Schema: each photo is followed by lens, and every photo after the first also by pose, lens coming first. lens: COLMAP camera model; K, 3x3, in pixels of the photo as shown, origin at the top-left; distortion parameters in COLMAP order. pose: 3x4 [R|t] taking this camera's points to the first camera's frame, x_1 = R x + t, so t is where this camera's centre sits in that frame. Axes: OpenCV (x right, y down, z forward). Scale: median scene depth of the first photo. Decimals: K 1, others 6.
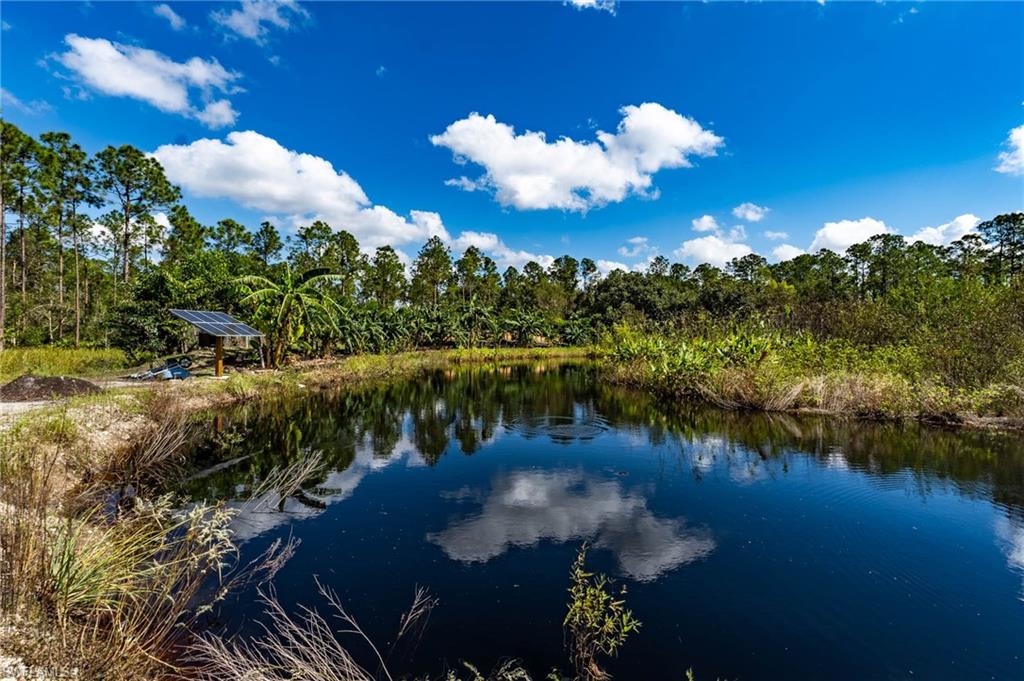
lens RADIAL K [[461.0, 0, 512.0], [0, 461.0, 340.5], [0, 0, 1]] dist [-0.001782, -0.000914]
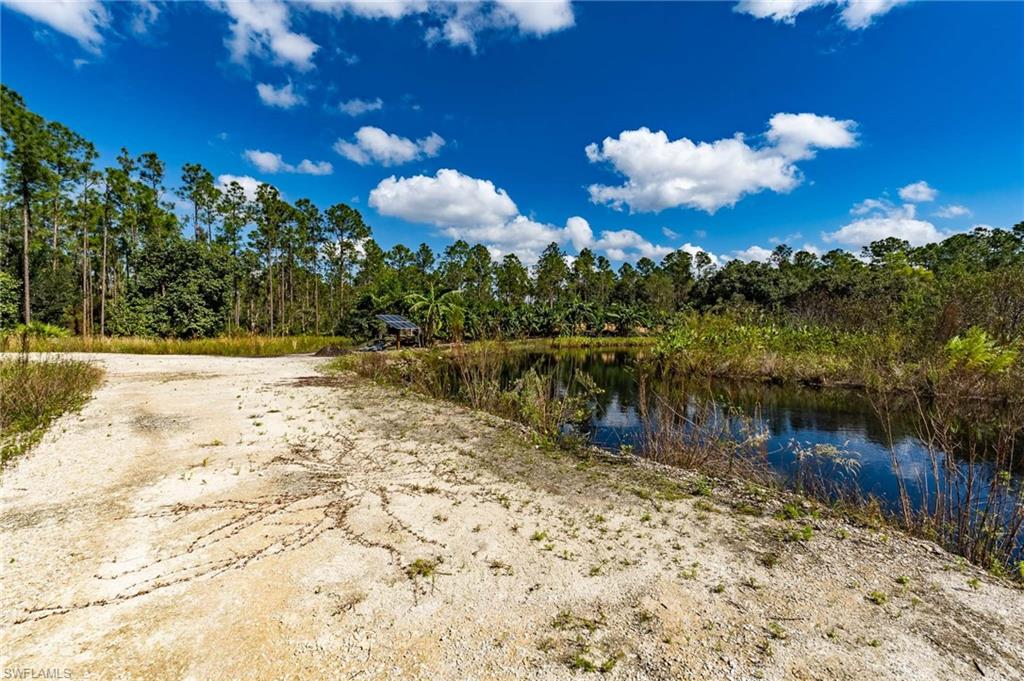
lens RADIAL K [[428.6, 0, 501.4], [0, 428.6, 340.0], [0, 0, 1]] dist [-0.001430, -0.000721]
pose [[0.950334, 0.004463, -0.311201, 0.080761], [0.002181, 0.999777, 0.020997, 0.000166], [0.311226, -0.020632, 0.950112, -0.138710]]
